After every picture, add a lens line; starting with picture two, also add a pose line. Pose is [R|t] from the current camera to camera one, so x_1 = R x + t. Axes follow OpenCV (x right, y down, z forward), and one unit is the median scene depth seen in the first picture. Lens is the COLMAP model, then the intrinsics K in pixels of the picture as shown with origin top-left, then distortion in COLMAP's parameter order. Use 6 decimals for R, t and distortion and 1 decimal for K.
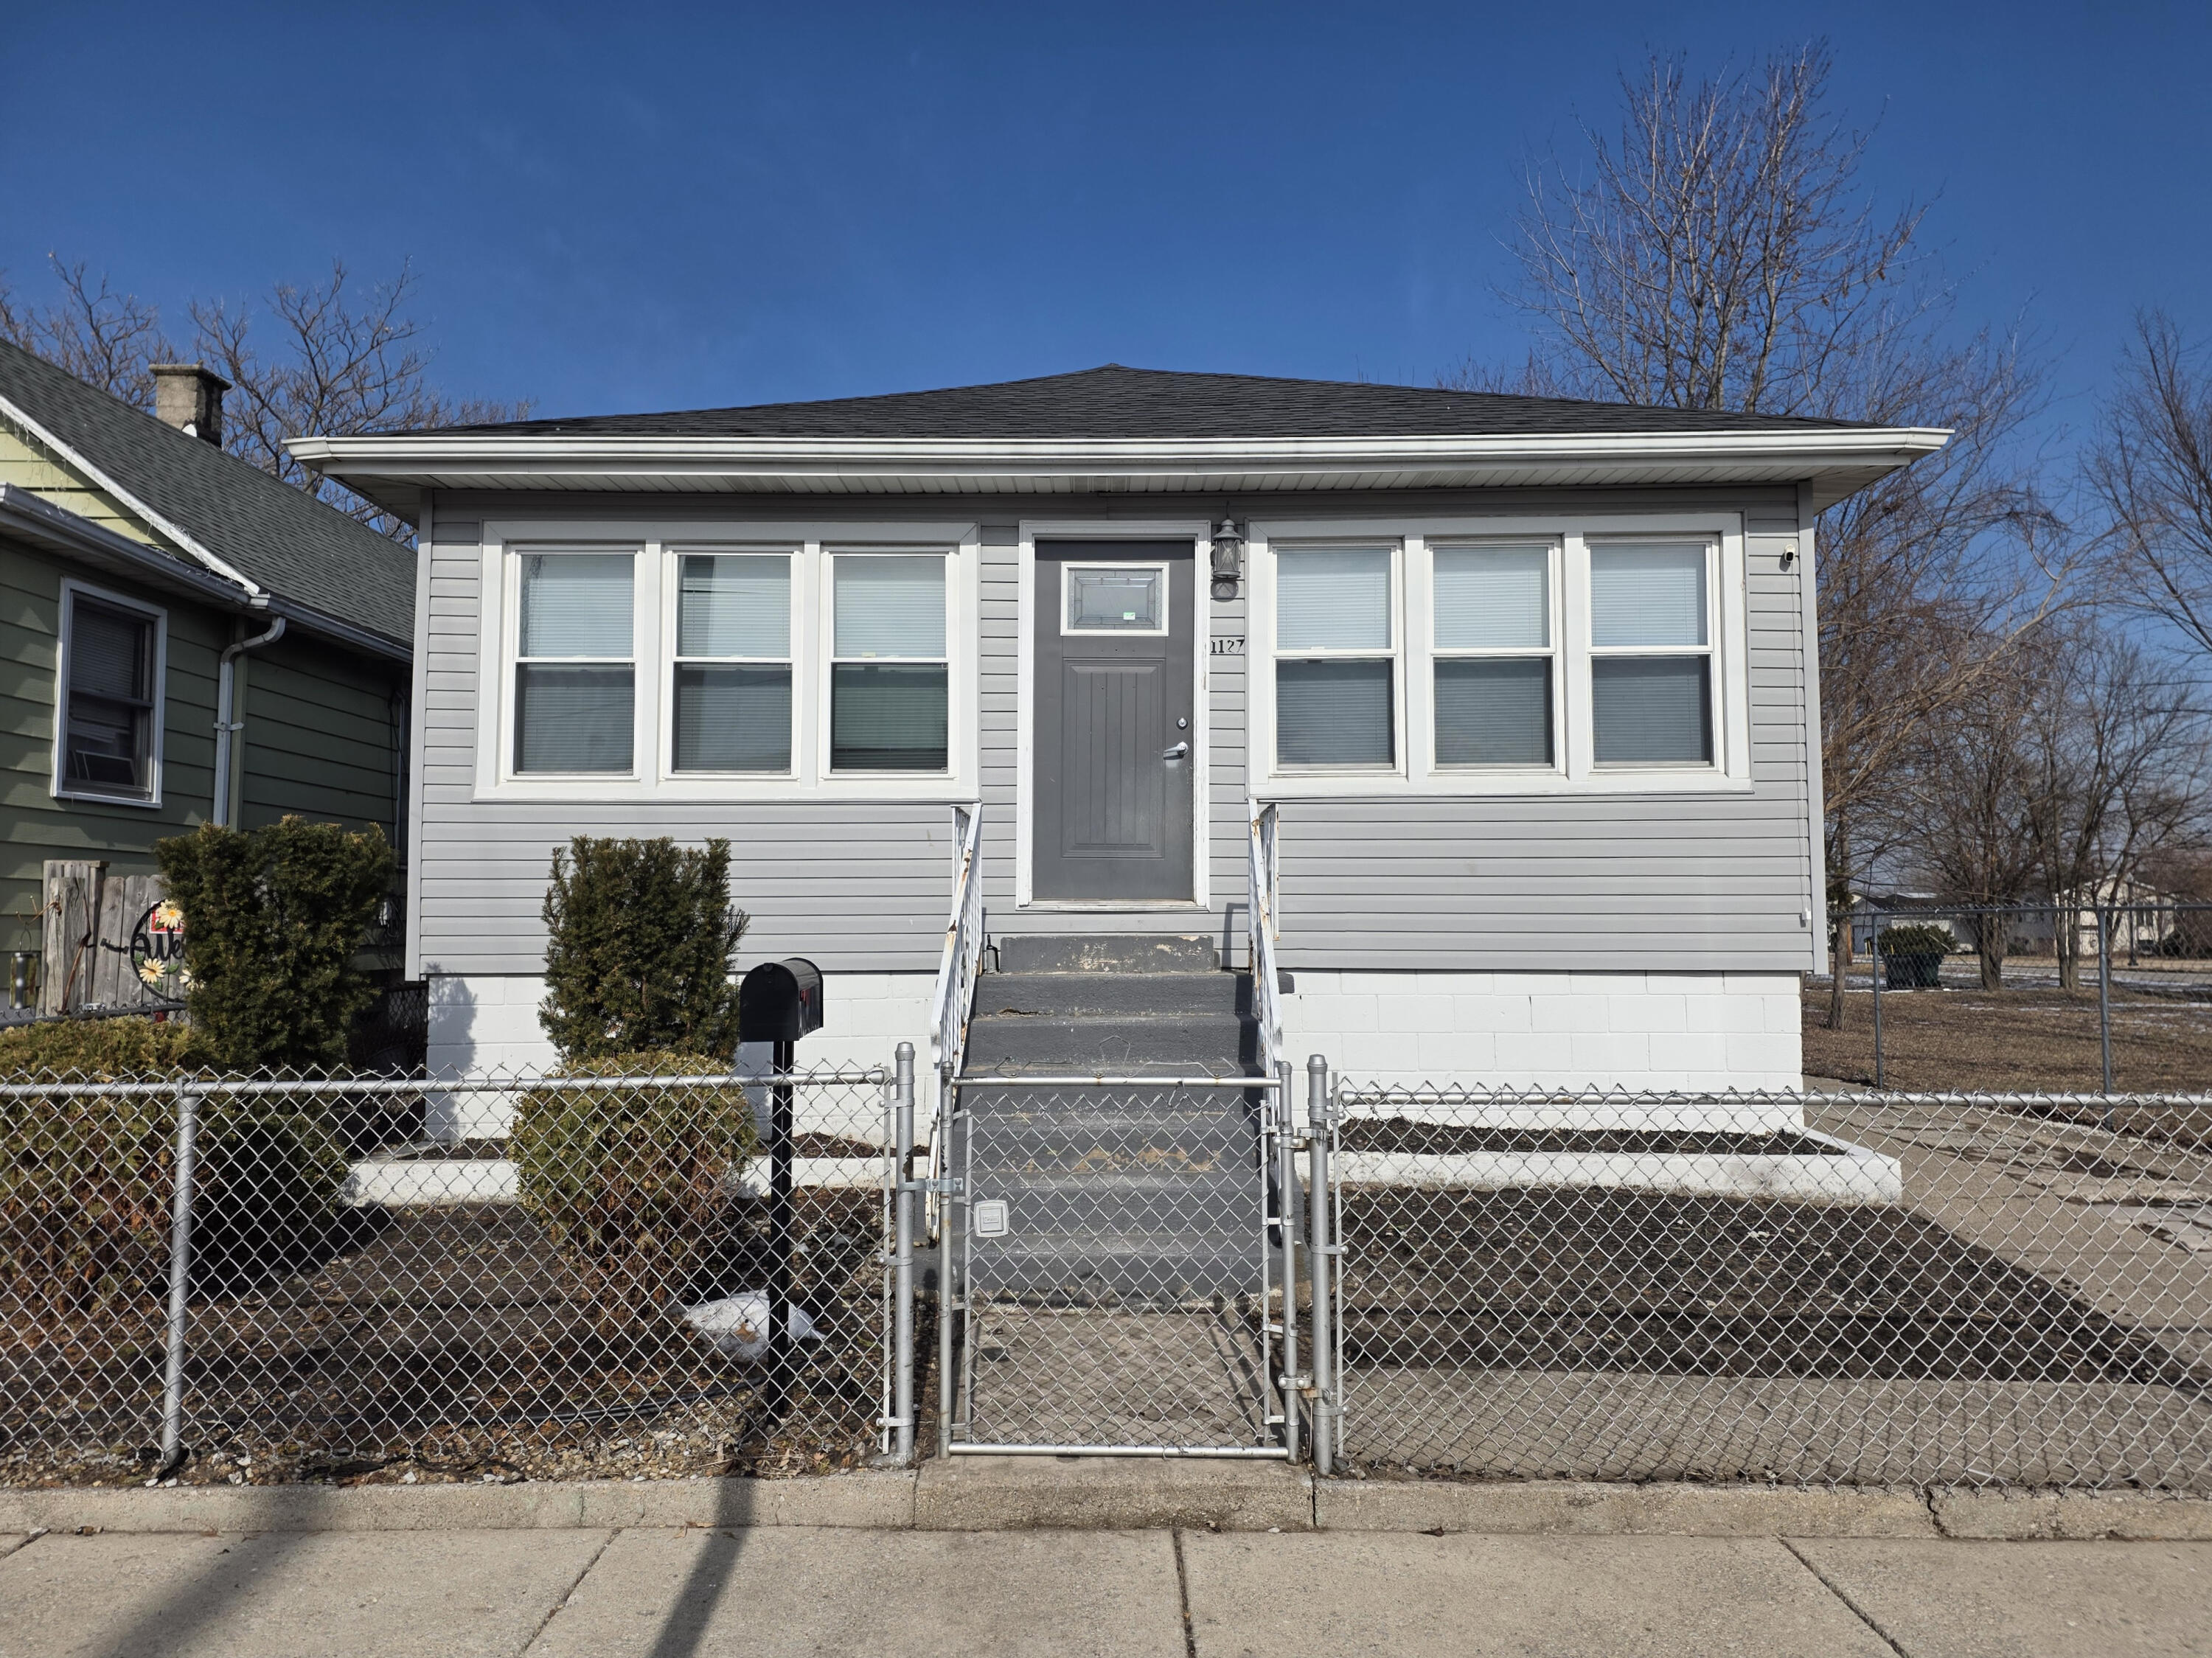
lens RADIAL K [[1408.3, 0, 1053.2], [0, 1408.3, 827.3], [0, 0, 1]] dist [0.151363, -0.132968]
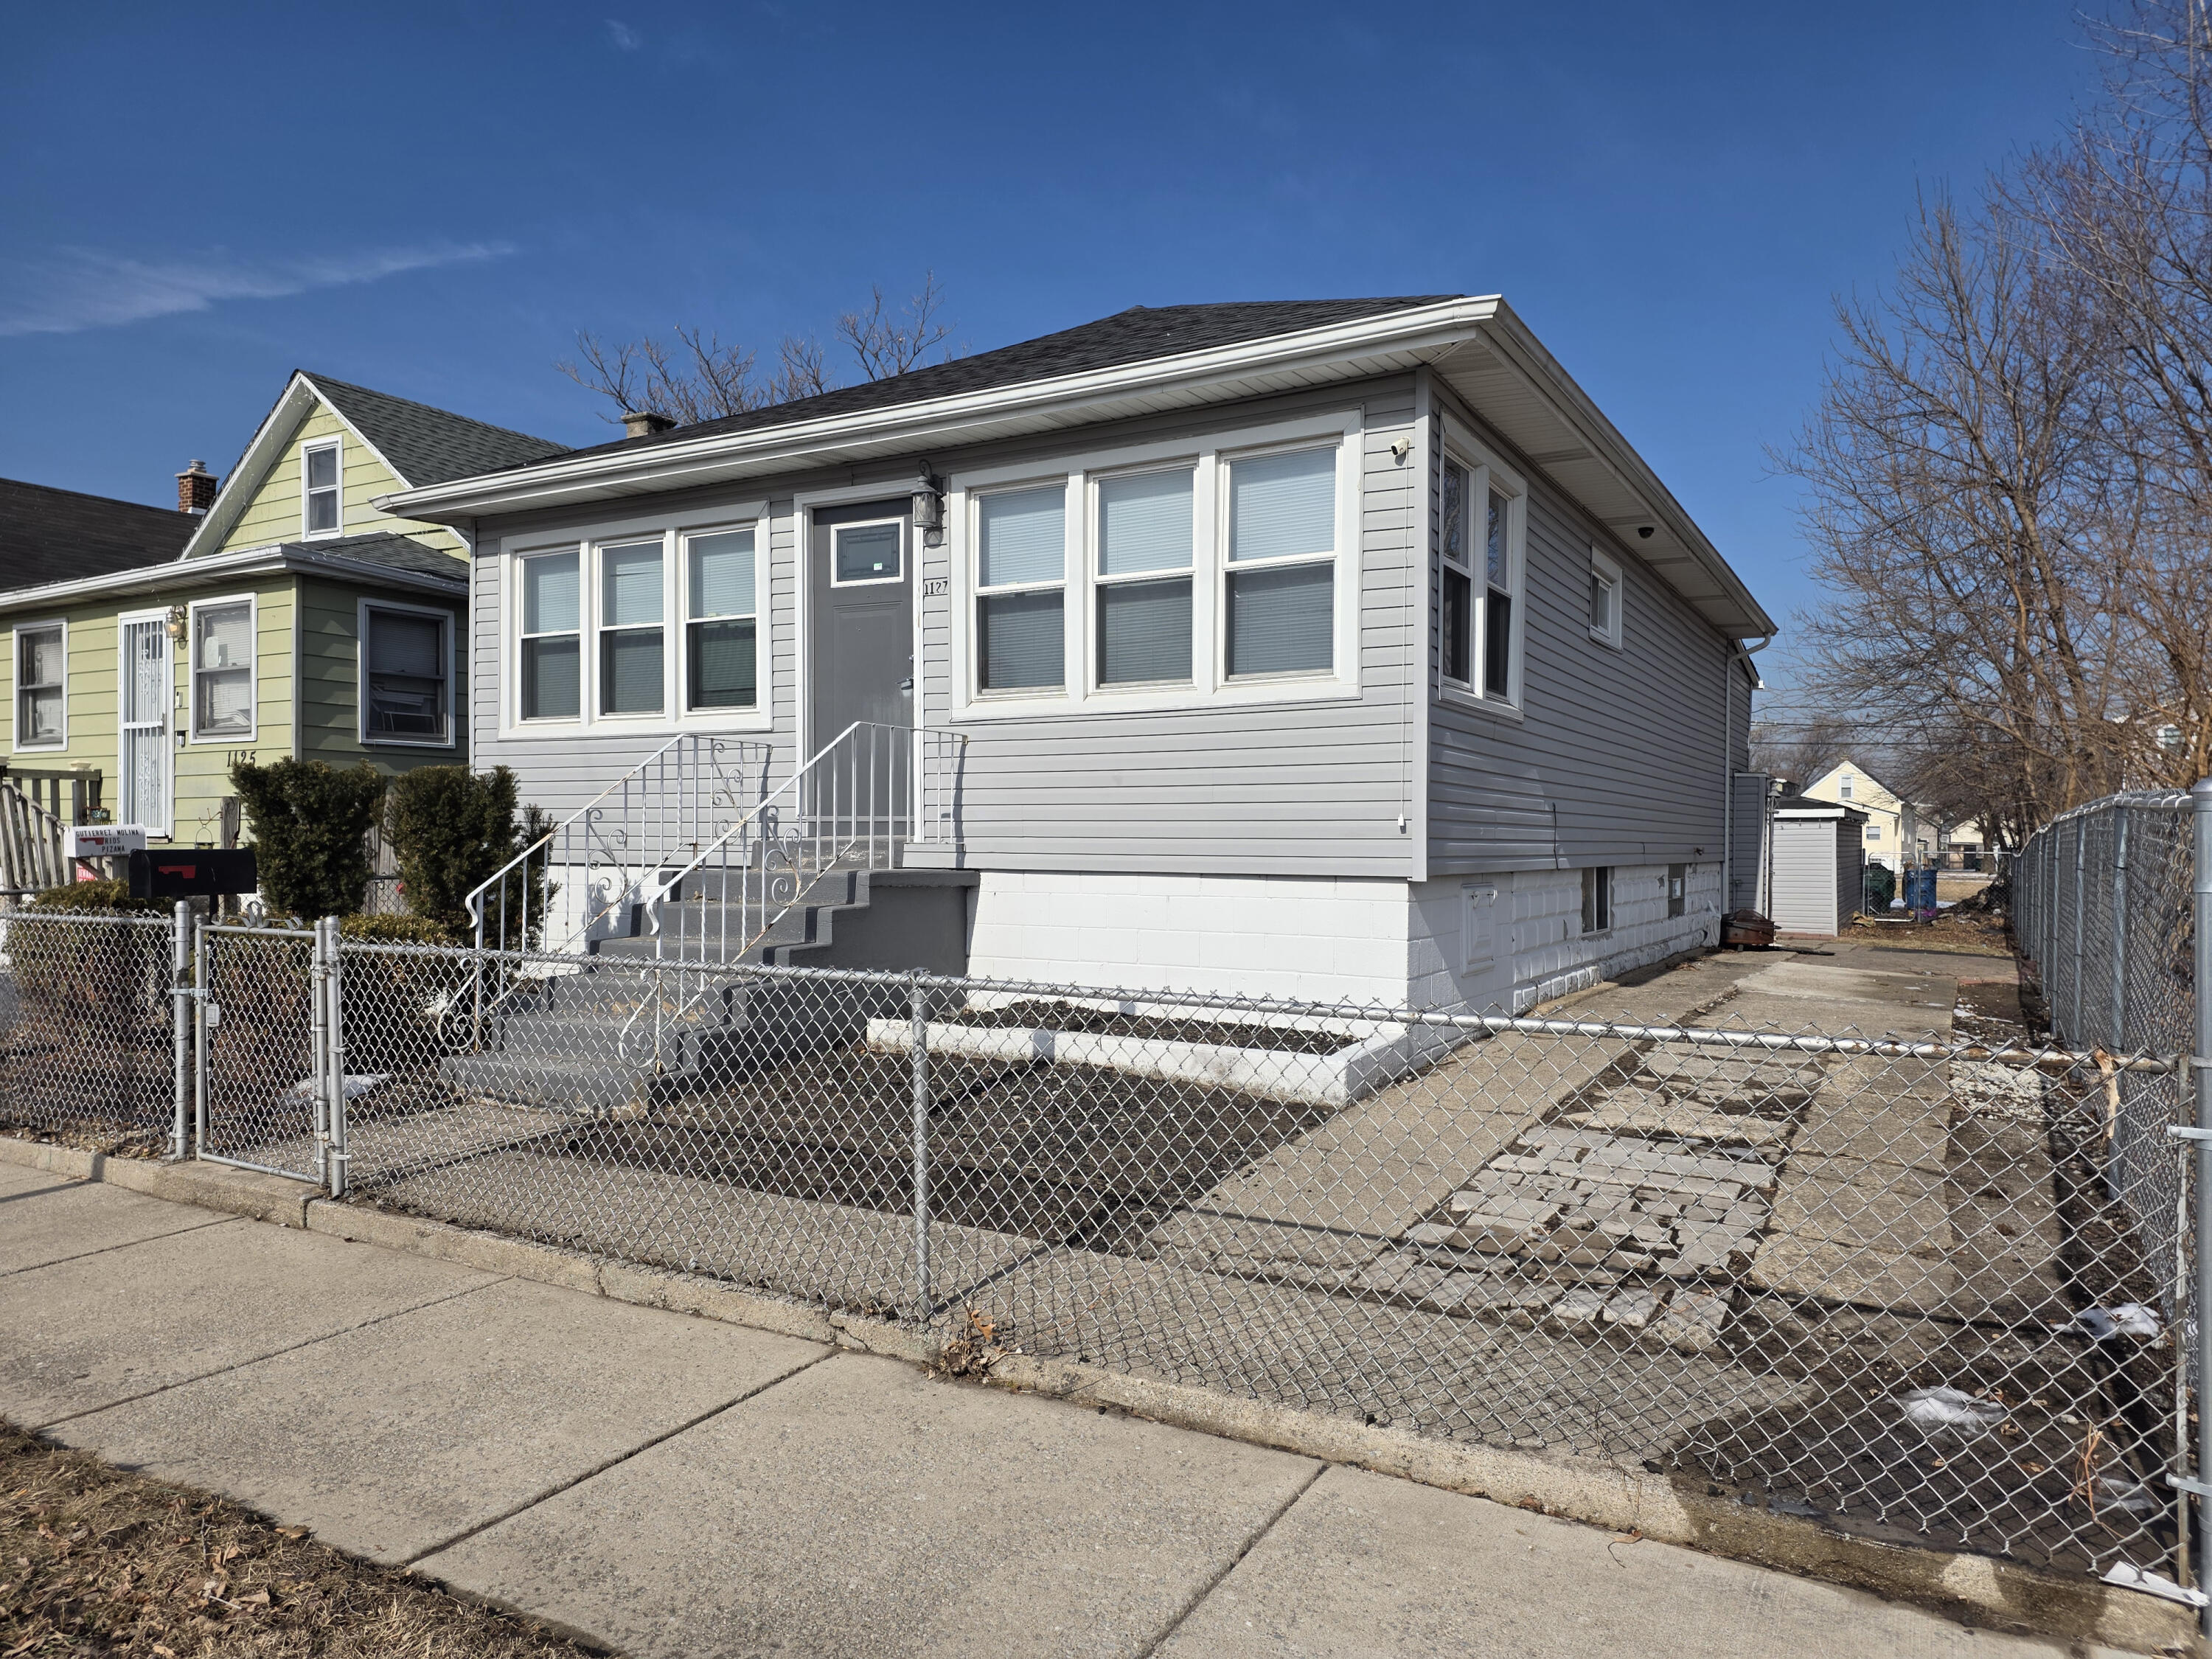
lens RADIAL K [[1408.4, 0, 1053.2], [0, 1408.4, 827.8], [0, 0, 1]] dist [0.151363, -0.132968]
pose [[0.864224, 0.003916, -0.503092, 0.779767], [0.035836, 0.996951, 0.069321, -0.010459], [0.501829, -0.077937, 0.861449, 0.045410]]
